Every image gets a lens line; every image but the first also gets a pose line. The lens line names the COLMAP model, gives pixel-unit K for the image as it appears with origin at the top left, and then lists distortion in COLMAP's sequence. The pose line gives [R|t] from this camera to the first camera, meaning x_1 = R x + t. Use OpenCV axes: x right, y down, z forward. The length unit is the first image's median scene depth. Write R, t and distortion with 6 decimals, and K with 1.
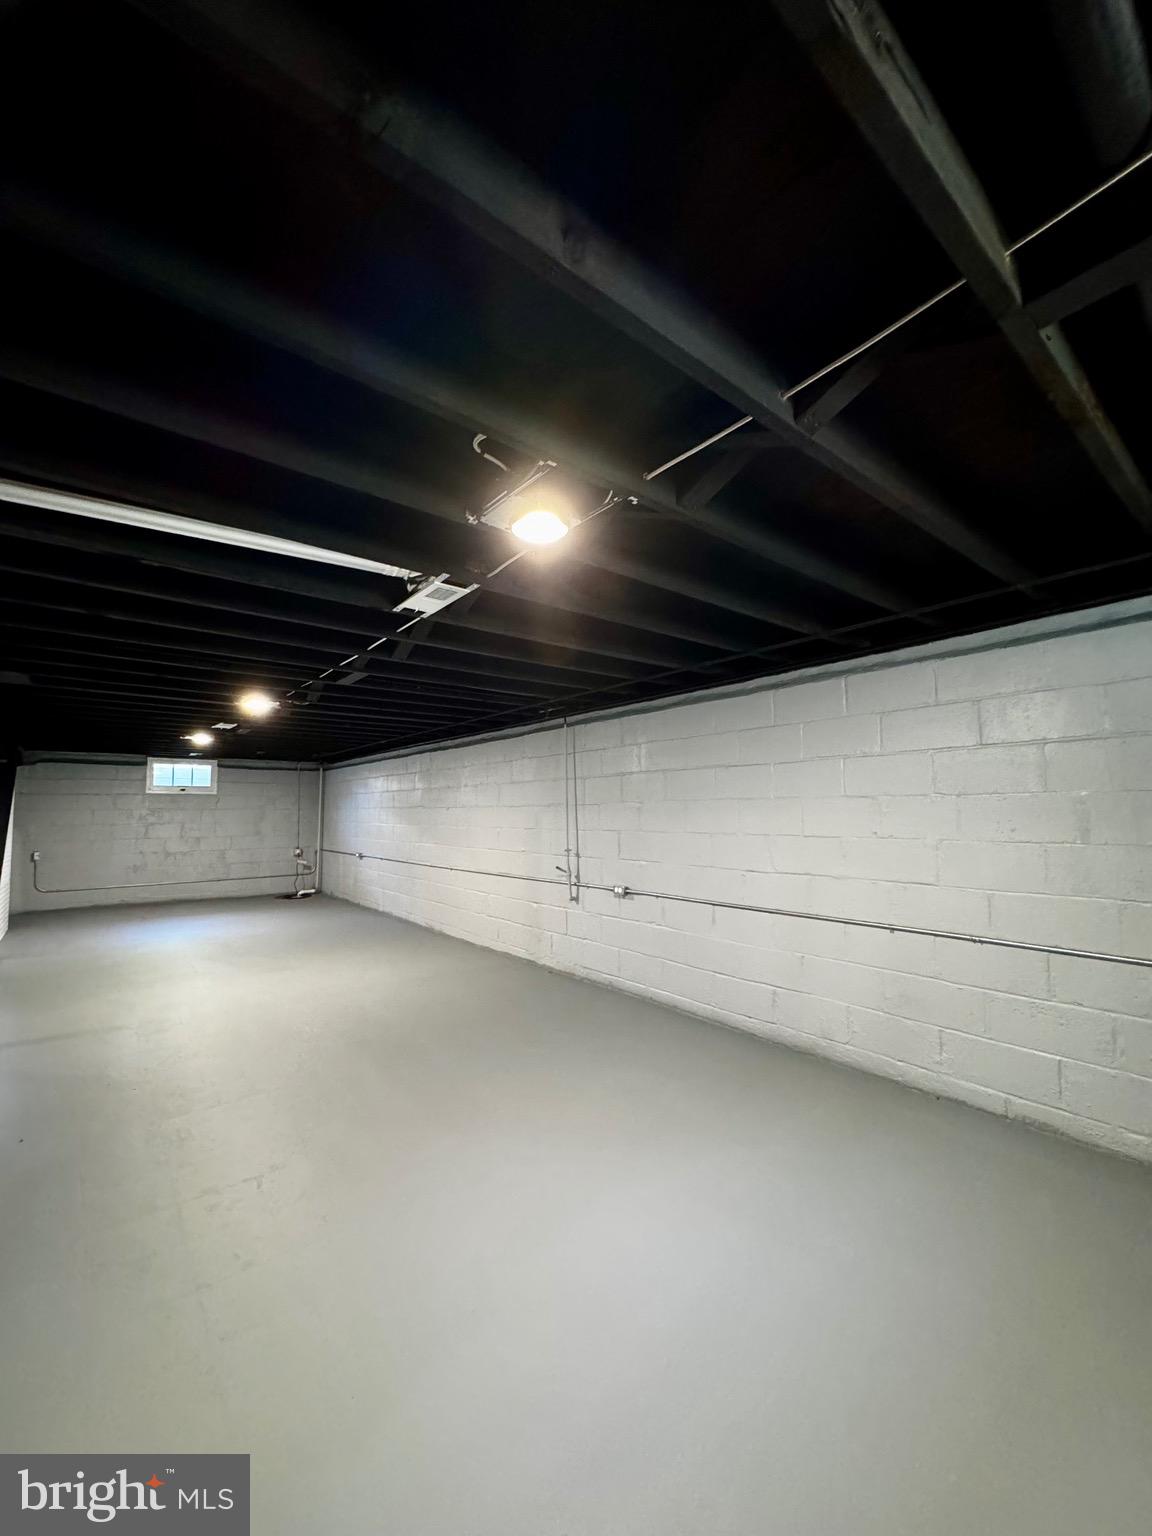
lens RADIAL K [[617.6, 0, 570.2], [0, 617.6, 768.7], [0, 0, 1]] dist [0.000268, 0.000297]
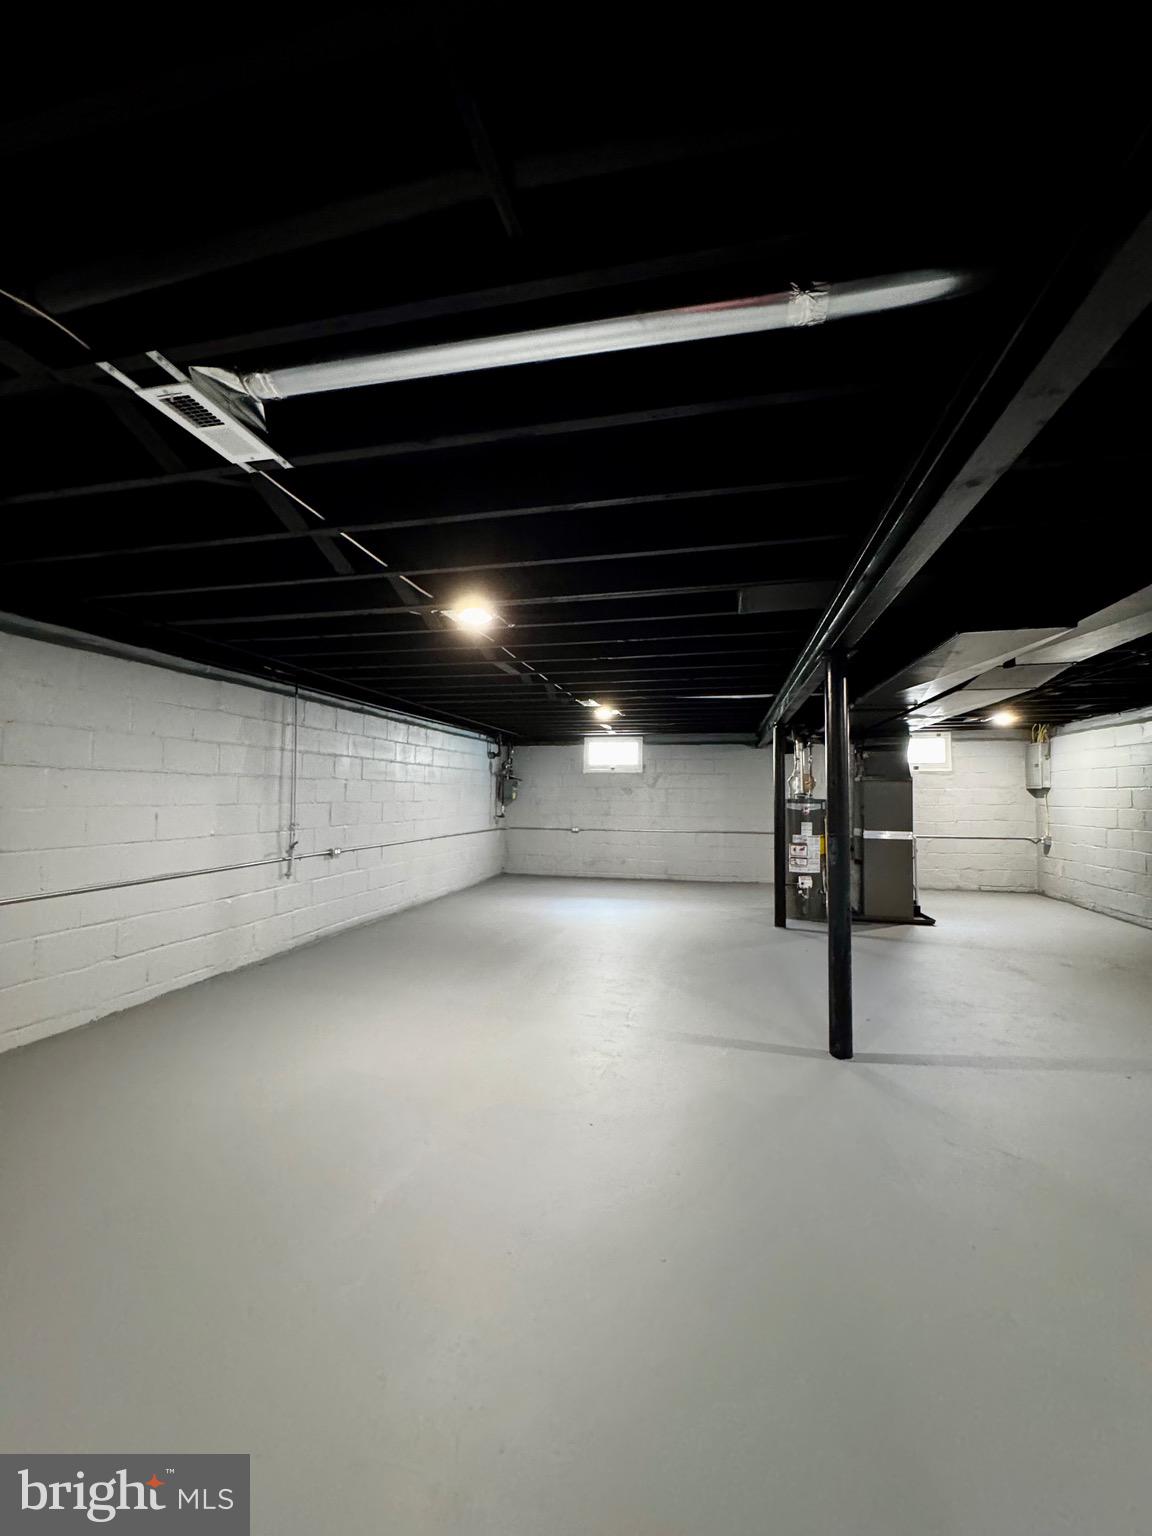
lens RADIAL K [[617.6, 0, 570.2], [0, 617.6, 768.7], [0, 0, 1]] dist [0.000268, 0.000297]
pose [[-0.623041, 0.042895, 0.781012, -1.041634], [-0.049762, 0.994299, -0.094307, 0.114760], [-0.780604, -0.097621, -0.617355, 1.268497]]
